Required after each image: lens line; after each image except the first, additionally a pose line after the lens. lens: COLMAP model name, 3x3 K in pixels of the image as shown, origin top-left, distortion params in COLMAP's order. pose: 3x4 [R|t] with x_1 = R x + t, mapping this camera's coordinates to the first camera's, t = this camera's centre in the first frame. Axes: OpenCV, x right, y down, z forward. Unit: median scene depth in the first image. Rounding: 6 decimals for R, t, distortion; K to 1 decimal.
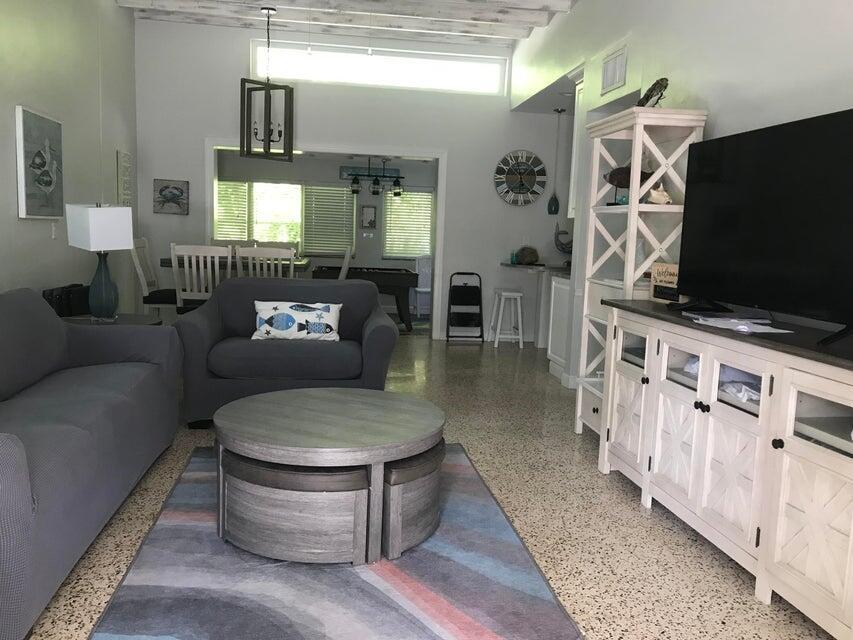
lens RADIAL K [[696.5, 0, 425.9], [0, 696.5, 319.8], [0, 0, 1]] dist [-0.001660, -0.005238]
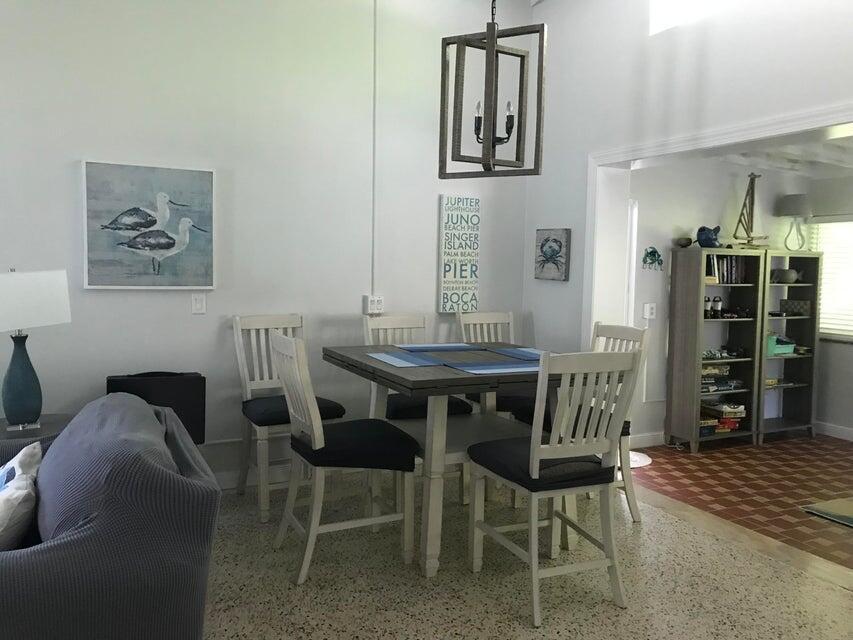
lens RADIAL K [[696.5, 0, 426.8], [0, 696.5, 319.2], [0, 0, 1]] dist [-0.001660, -0.005238]
pose [[0.328679, 0.043071, -0.943459, 0.265767], [-0.130971, 0.991386, -0.000368, -0.119581], [0.935316, 0.123687, 0.331489, 0.813859]]
